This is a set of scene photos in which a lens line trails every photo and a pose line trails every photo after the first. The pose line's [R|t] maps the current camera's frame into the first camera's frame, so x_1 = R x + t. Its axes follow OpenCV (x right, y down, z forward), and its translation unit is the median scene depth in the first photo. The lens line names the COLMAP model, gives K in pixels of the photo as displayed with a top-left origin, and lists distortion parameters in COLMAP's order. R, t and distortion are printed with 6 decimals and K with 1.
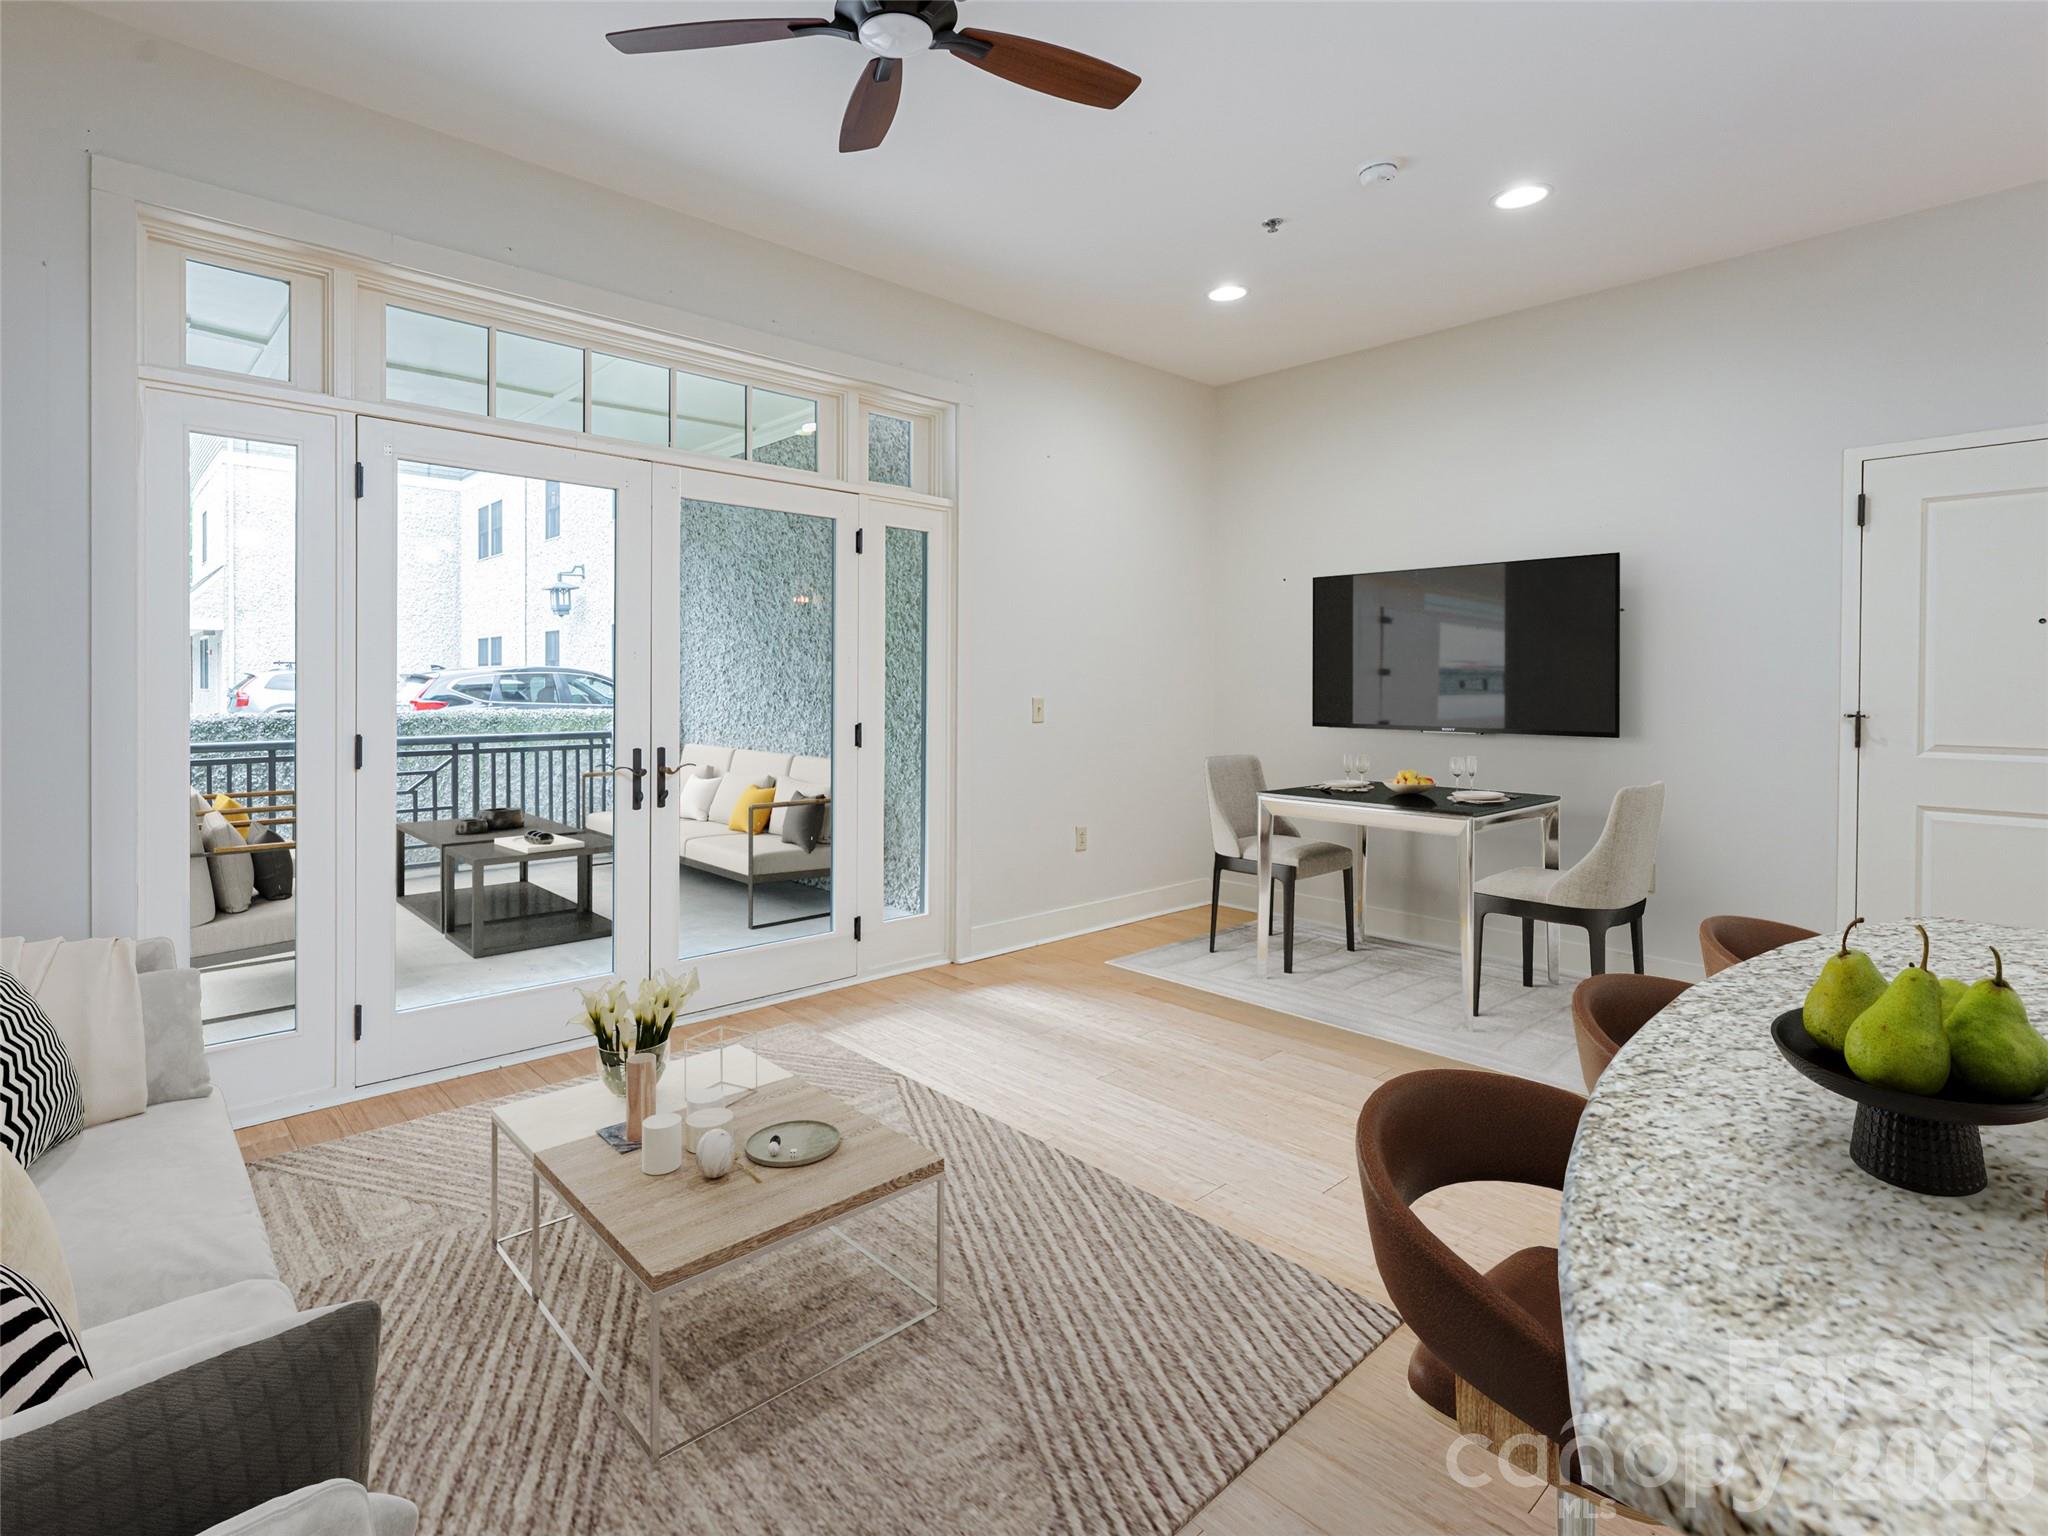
lens RADIAL K [[991.0, 0, 893.6], [0, 991.0, 686.6], [0, 0, 1]] dist [0.036286, 0.000404]
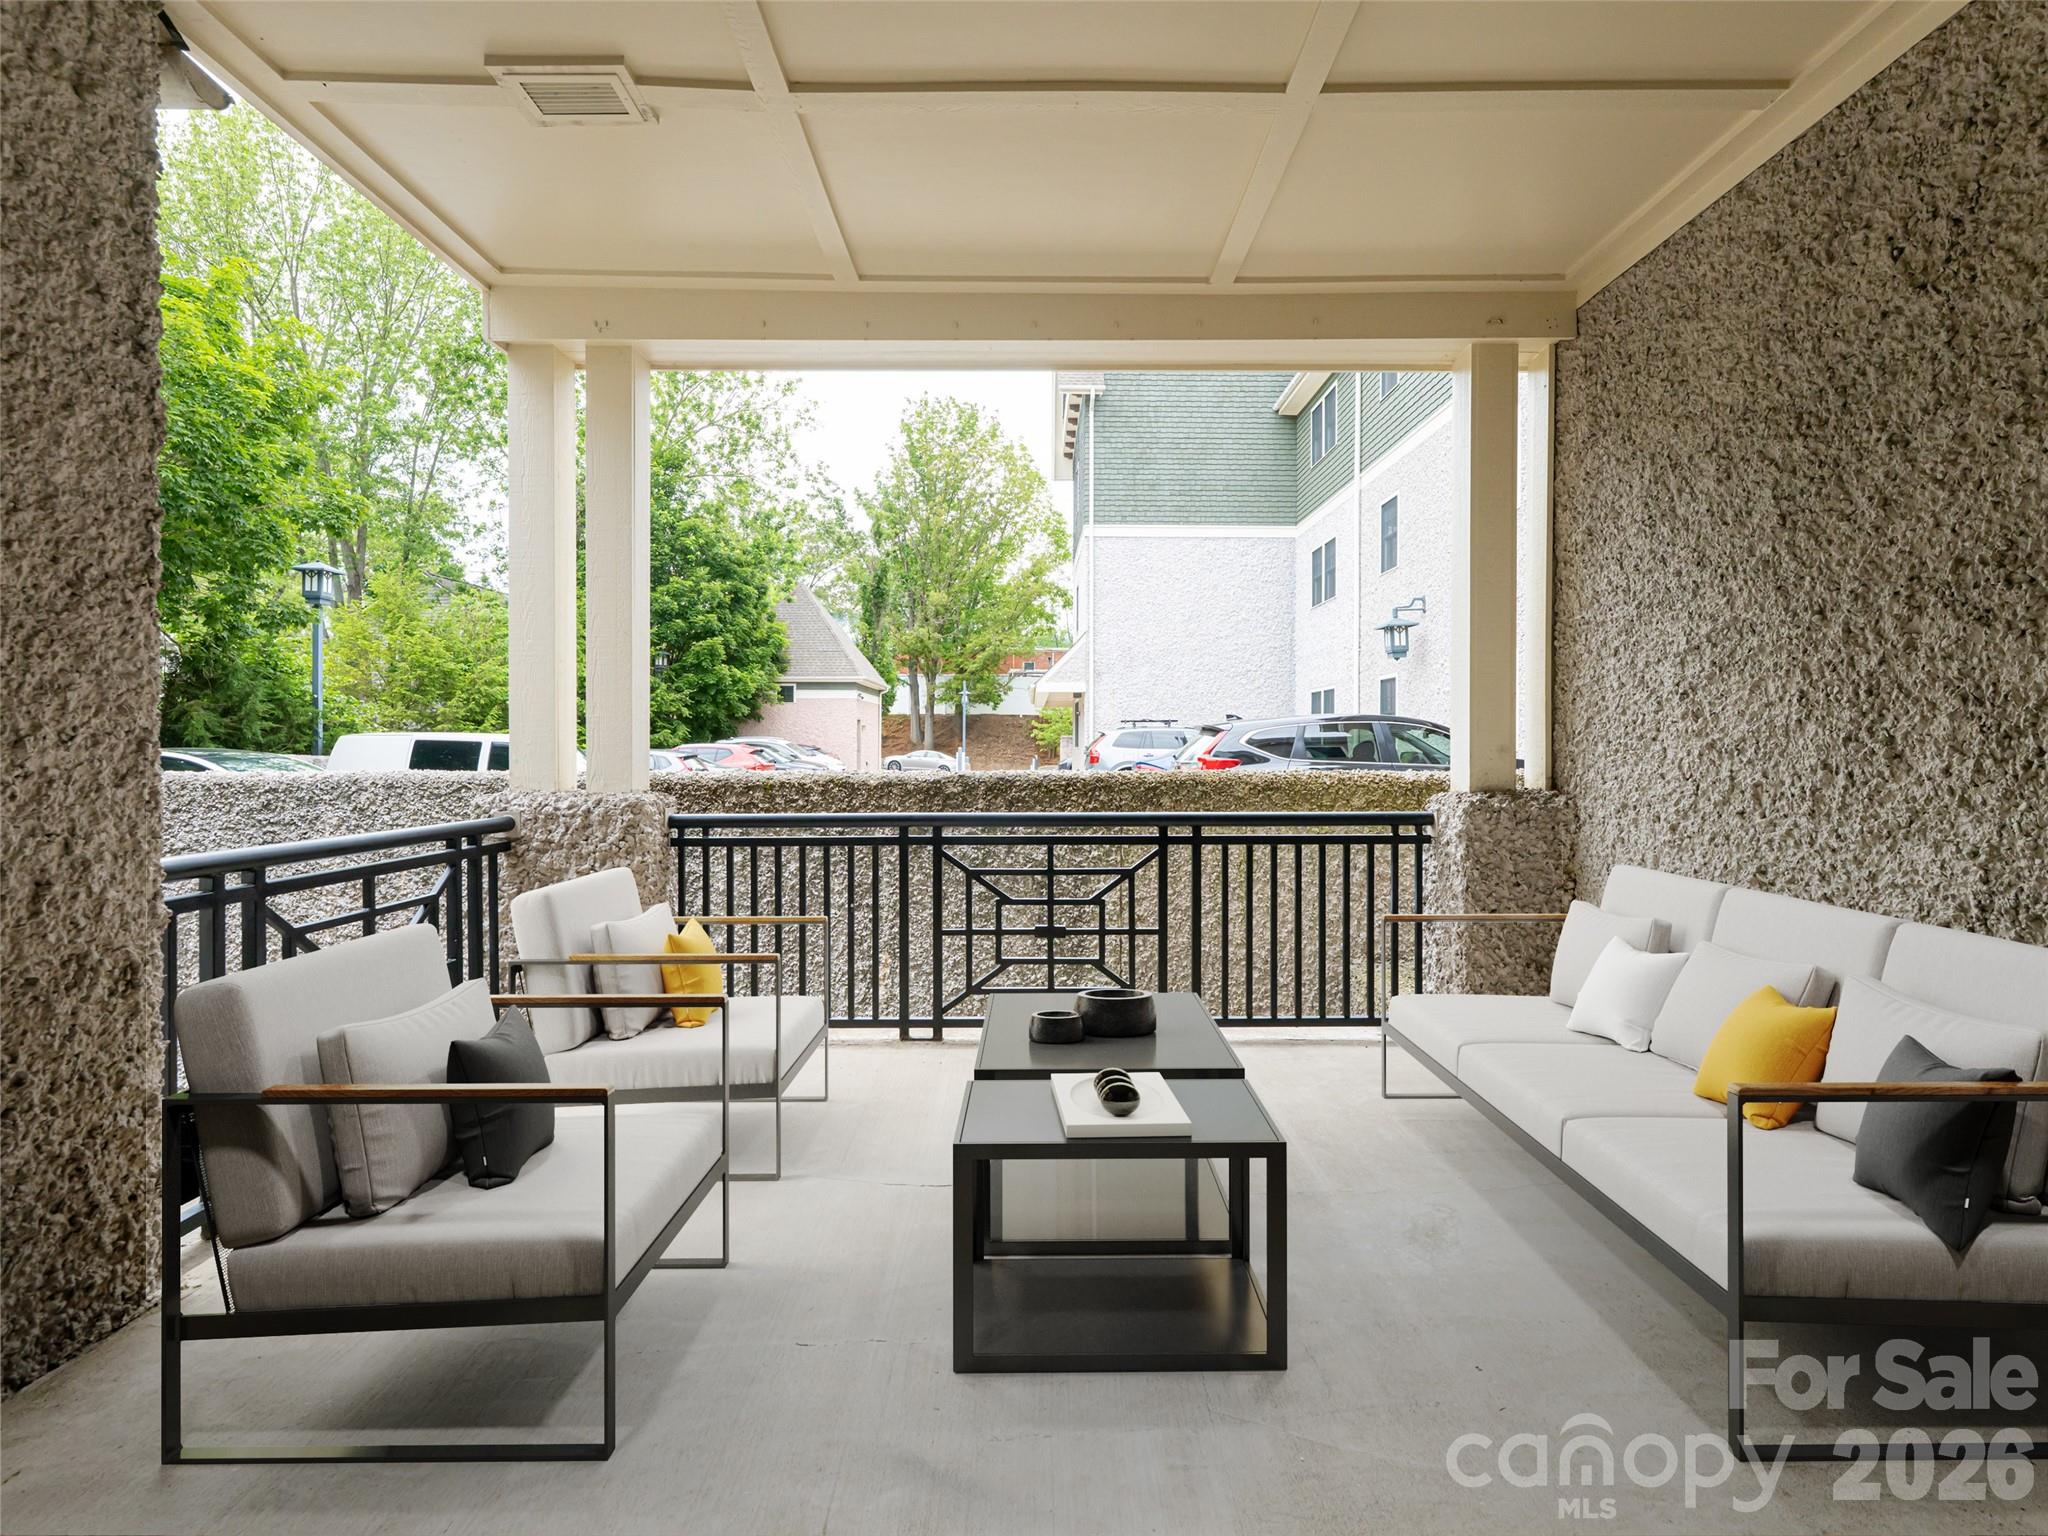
lens RADIAL K [[989.6, 0, 1032.8], [0, 989.6, 751.6], [0, 0, 1]] dist [-0.002302, 0.001091]
pose [[0.770681, 0.001615, -0.637219, -0.114634], [0.001410, 0.999990, 0.004239, 0.009156], [0.637220, -0.004166, 0.770671, 0.472894]]
